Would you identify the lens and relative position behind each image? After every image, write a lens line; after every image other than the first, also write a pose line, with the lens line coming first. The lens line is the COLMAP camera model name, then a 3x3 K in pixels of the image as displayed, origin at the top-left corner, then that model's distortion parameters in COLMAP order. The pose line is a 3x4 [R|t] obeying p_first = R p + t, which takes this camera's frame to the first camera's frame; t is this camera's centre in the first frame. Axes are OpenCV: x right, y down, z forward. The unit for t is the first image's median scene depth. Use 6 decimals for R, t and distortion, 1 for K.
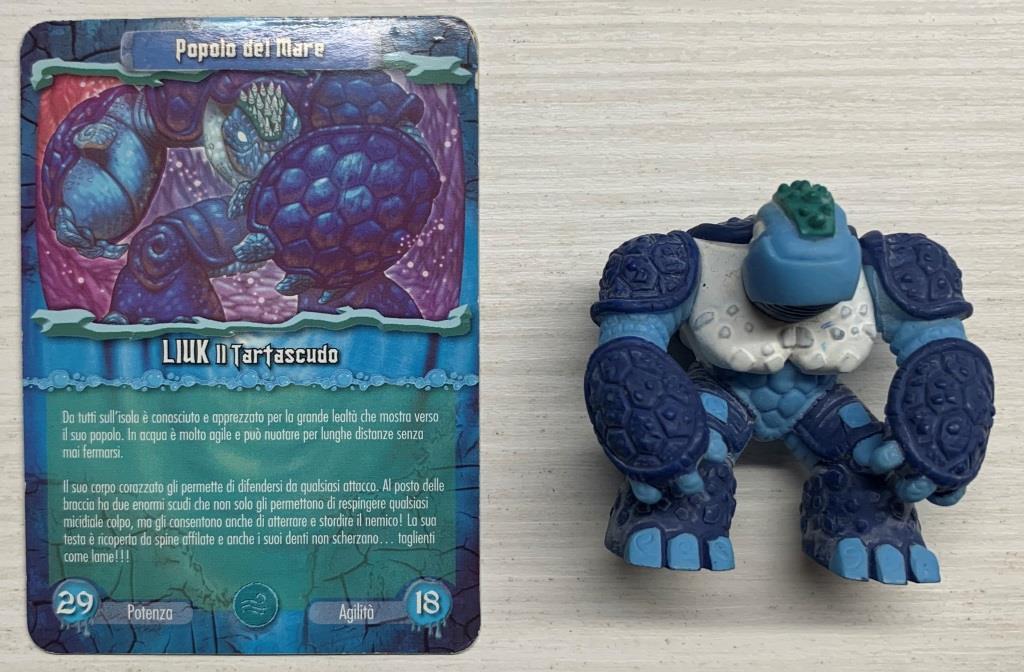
lens RADIAL K [[840.4, 0, 512.3], [0, 840.4, 340.6], [0, 0, 1]] dist [0.010921, -0.005981]
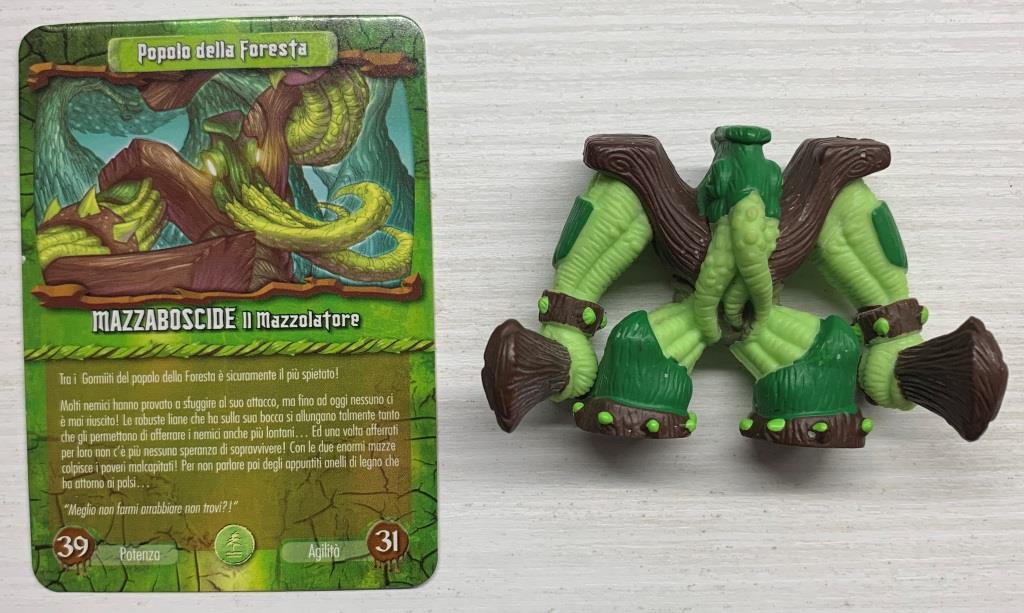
lens RADIAL K [[732.6, 0, 474.4], [0, 732.6, 302.7], [0, 0, 1]] dist [0.098170, -0.071639]
pose [[0.999879, -0.006756, -0.013985, 0.332481], [0.006537, 0.999856, -0.015659, 0.062000], [0.014089, 0.015565, 0.999780, 0.010705]]
